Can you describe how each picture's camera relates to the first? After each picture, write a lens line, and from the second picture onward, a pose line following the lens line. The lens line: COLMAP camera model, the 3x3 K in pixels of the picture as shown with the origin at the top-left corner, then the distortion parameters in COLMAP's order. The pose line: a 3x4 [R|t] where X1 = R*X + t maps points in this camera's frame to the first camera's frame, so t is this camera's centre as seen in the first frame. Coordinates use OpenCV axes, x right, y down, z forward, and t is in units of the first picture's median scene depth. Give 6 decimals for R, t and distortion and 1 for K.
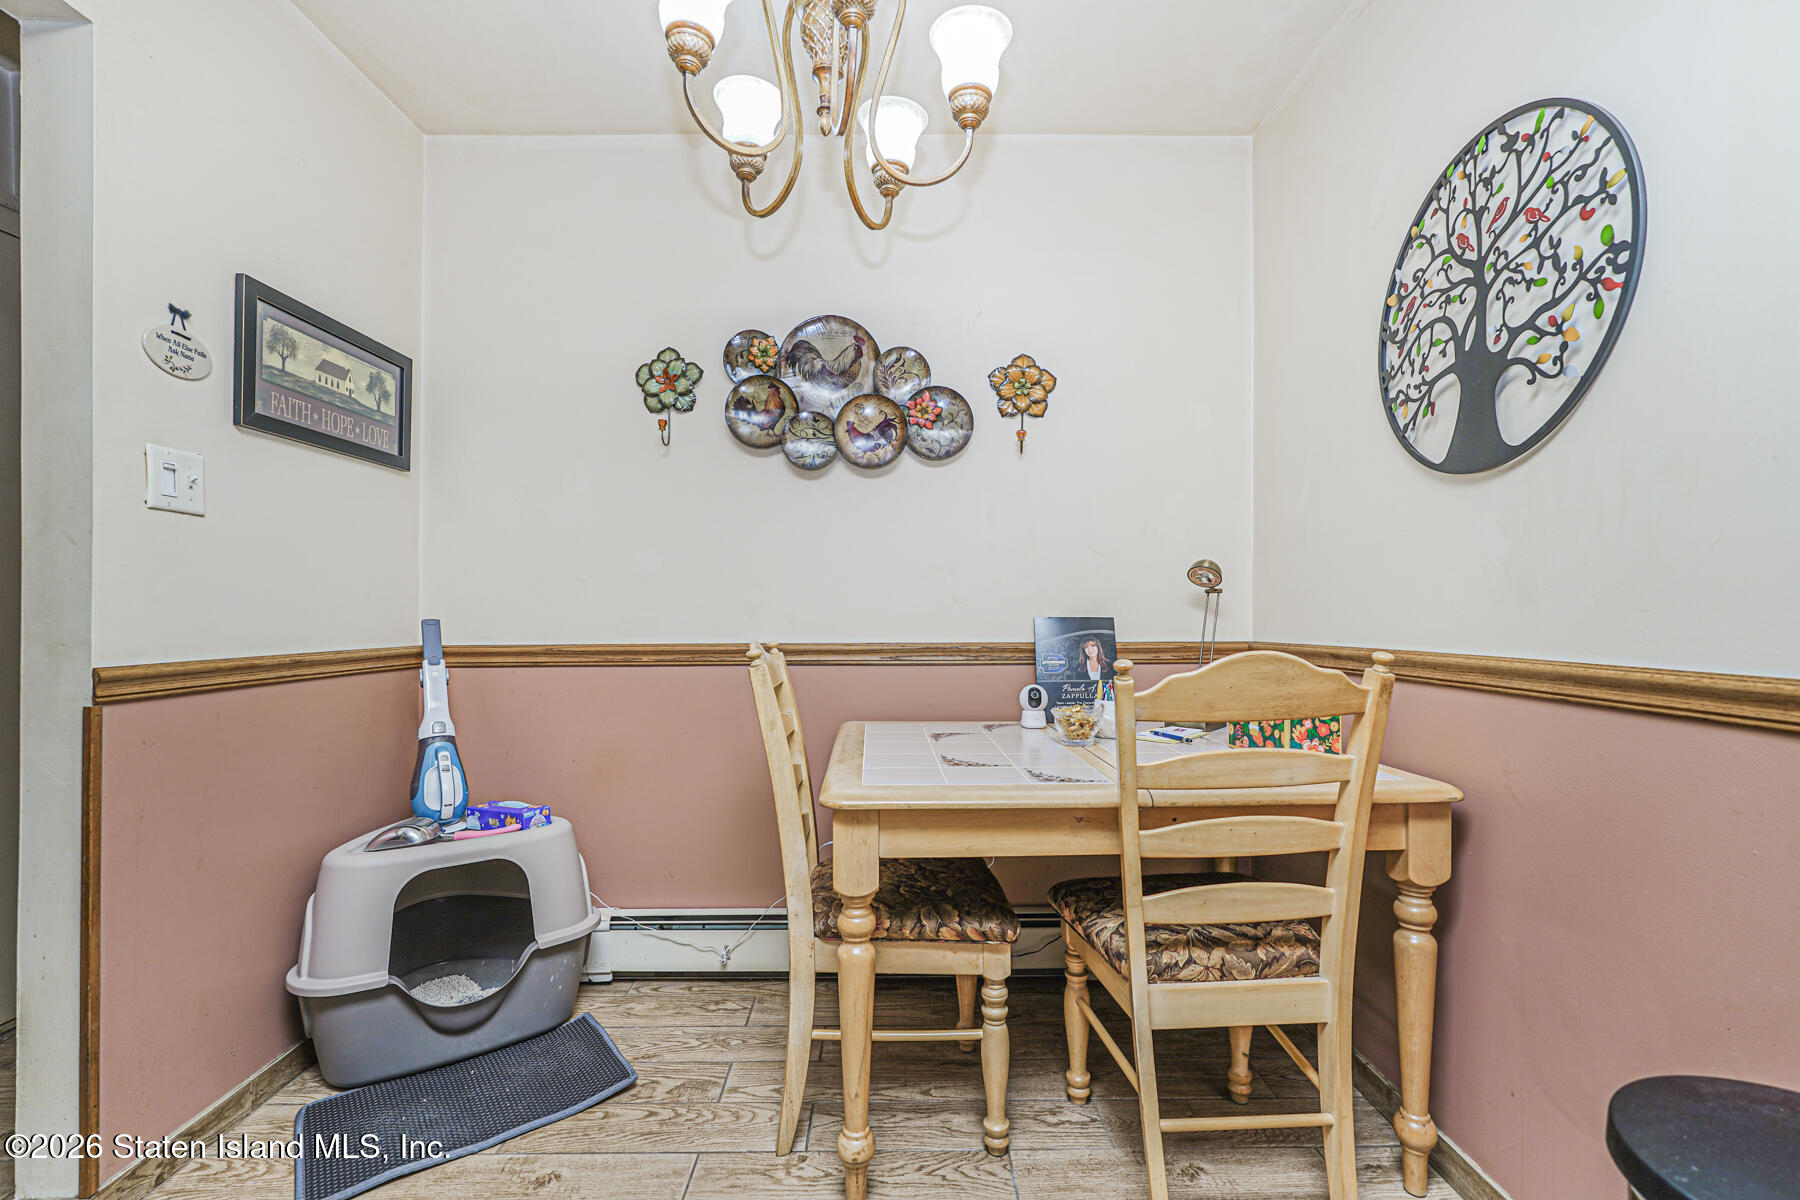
lens RADIAL K [[800.7, 0, 898.3], [0, 800.7, 606.7], [0, 0, 1]] dist [-0.003775, 0.004892]
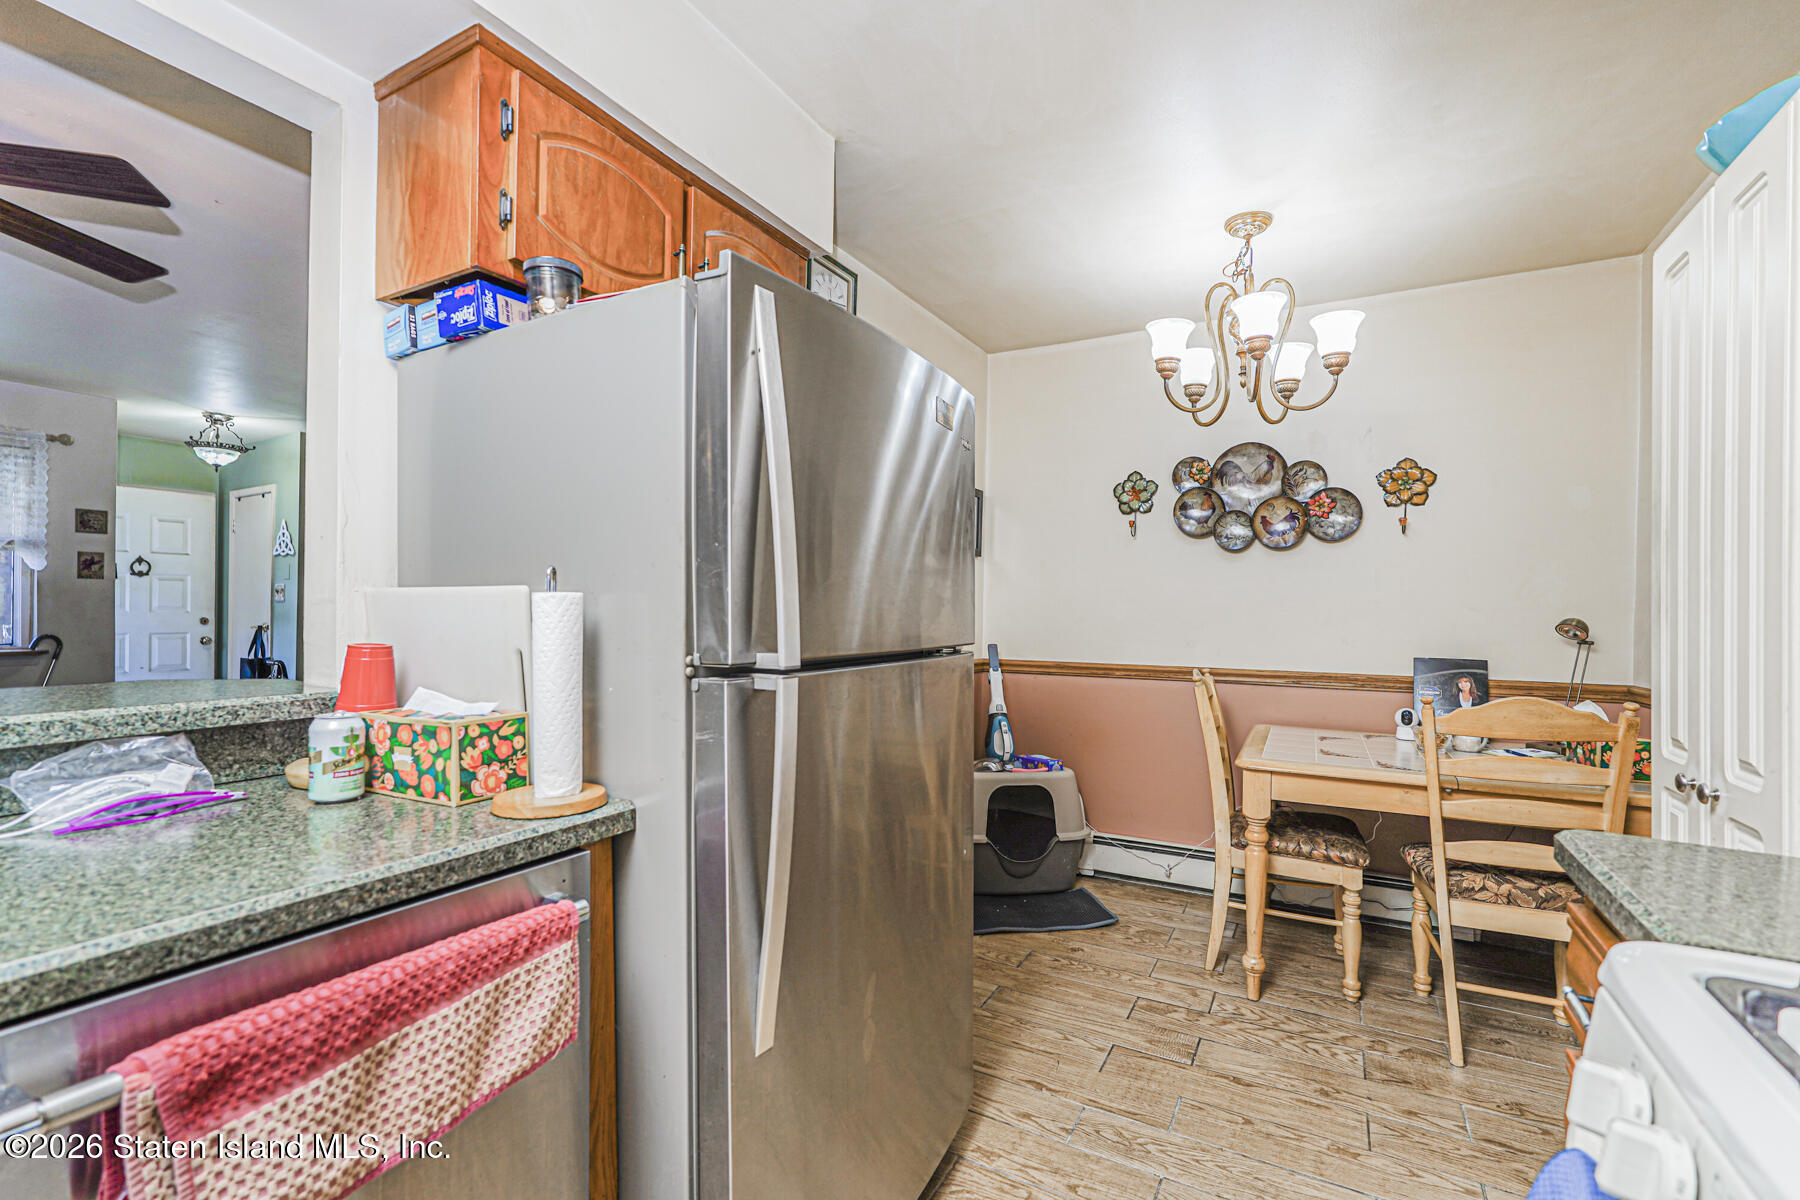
lens RADIAL K [[800.7, 0, 904.4], [0, 800.7, 607.8], [0, 0, 1]] dist [-0.003775, 0.004892]
pose [[0.875971, 0.012748, -0.482195, 0.075225], [-0.012510, 0.999915, 0.003707, -0.068456], [0.482201, 0.002785, 0.876056, -0.611384]]
